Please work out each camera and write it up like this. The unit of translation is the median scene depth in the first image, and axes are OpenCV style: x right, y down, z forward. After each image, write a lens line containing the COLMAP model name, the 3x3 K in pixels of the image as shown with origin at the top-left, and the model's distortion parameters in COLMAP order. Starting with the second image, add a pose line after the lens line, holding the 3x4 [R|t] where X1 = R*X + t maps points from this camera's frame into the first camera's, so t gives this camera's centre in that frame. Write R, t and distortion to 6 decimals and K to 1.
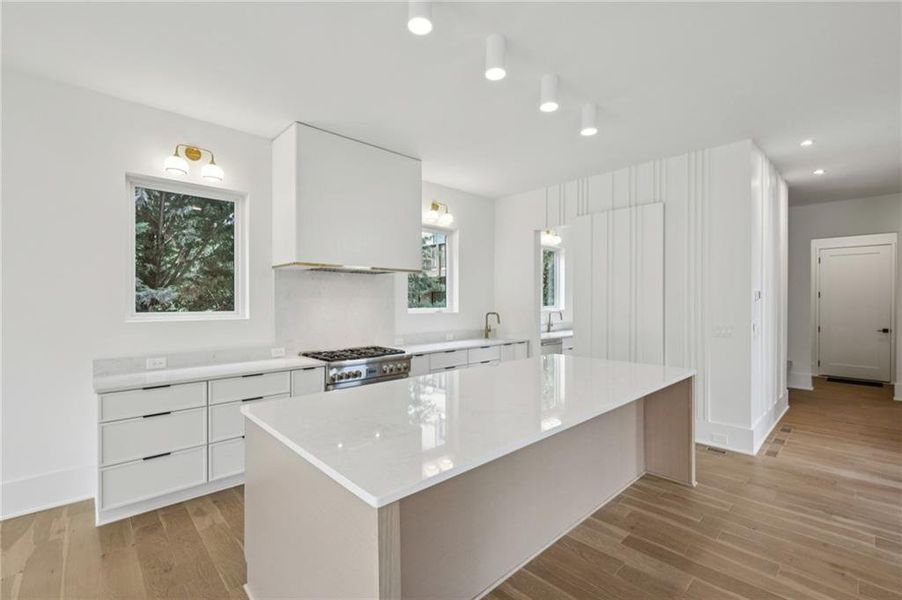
lens RADIAL K [[396.2, 0, 453.1], [0, 396.2, 303.1], [0, 0, 1]] dist [0.004523, 0.001144]
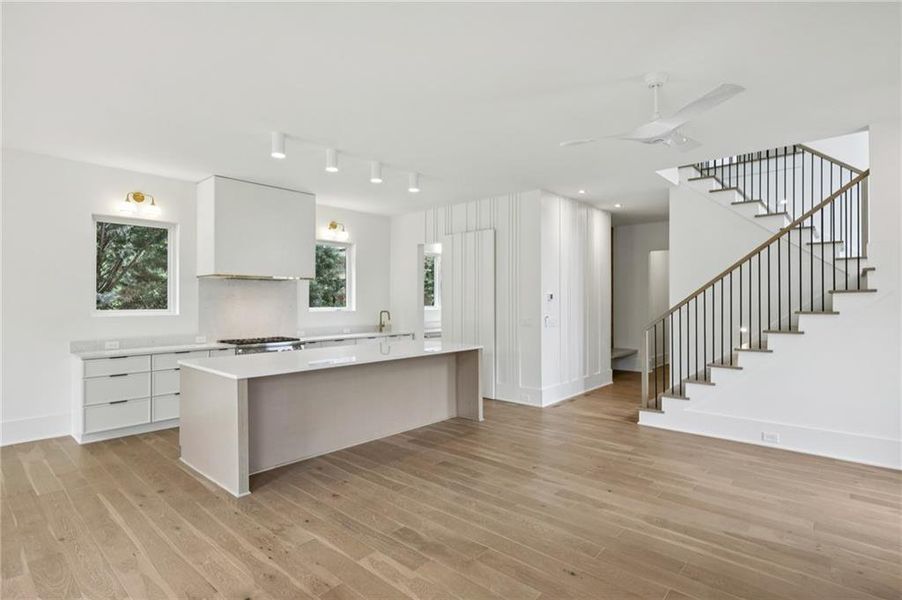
lens RADIAL K [[449.7, 0, 447.9], [0, 449.7, 300.3], [0, 0, 1]] dist [0.006770, 0.000230]
pose [[0.996884, -0.001768, 0.078864, 0.281560], [0.002478, 0.999957, -0.008907, 0.005625], [-0.078845, 0.009074, 0.996846, -0.610928]]
